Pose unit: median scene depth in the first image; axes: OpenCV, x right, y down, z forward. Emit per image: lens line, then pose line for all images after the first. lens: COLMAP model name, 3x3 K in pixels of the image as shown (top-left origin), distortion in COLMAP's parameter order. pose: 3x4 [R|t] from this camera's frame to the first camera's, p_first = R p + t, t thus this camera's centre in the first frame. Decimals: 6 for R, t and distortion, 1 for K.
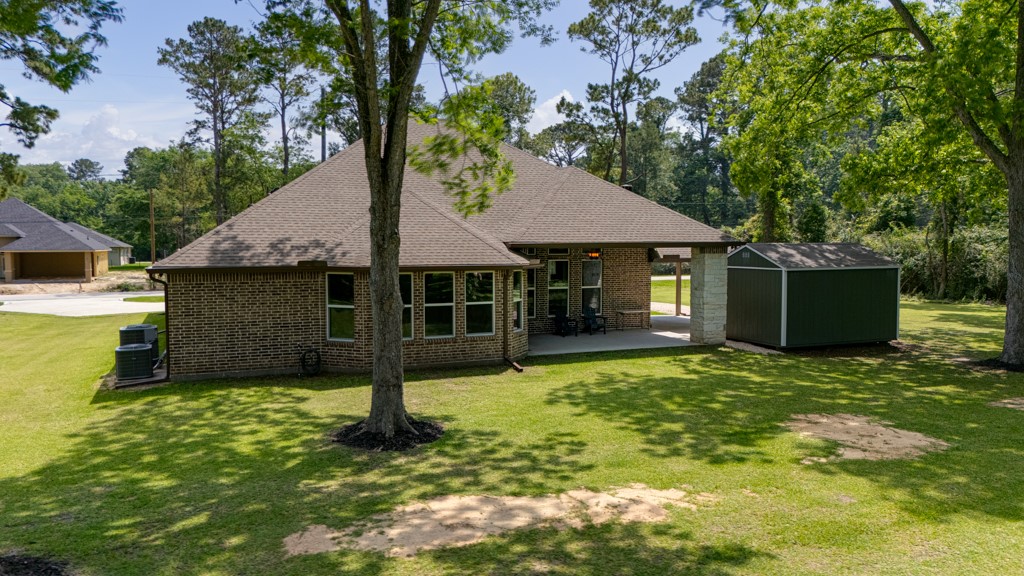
lens RADIAL K [[747.2, 0, 512.0], [0, 747.2, 288.0], [0, 0, 1]] dist [0.092973, -0.095103]
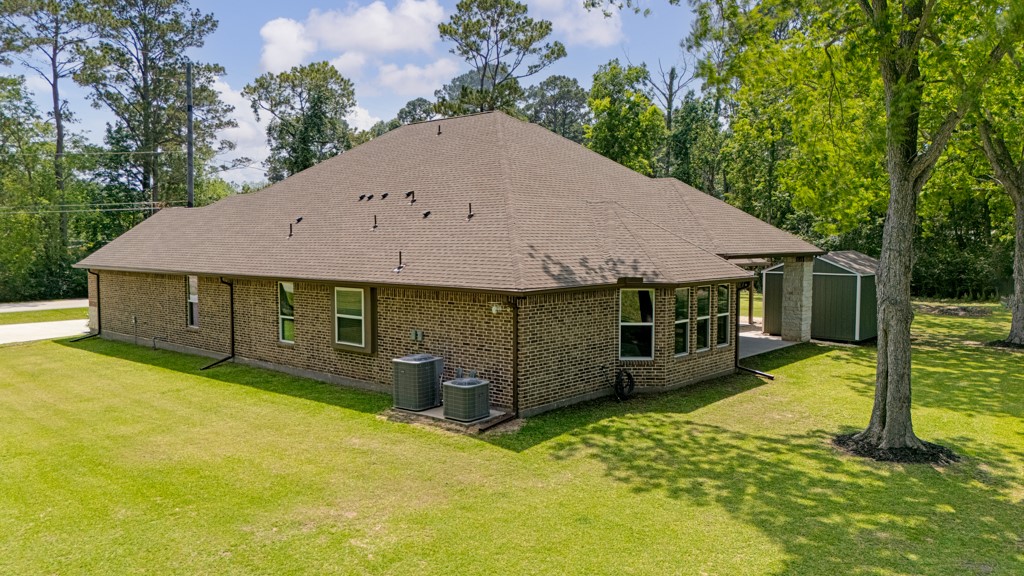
lens RADIAL K [[740.2, 0, 516.9], [0, 740.2, 286.3], [0, 0, 1]] dist [0.107061, -0.126407]
pose [[0.908517, -0.022612, 0.417235, -0.674337], [0.020331, 0.999744, 0.009911, -0.032593], [-0.417353, -0.000522, 0.908744, 0.168607]]
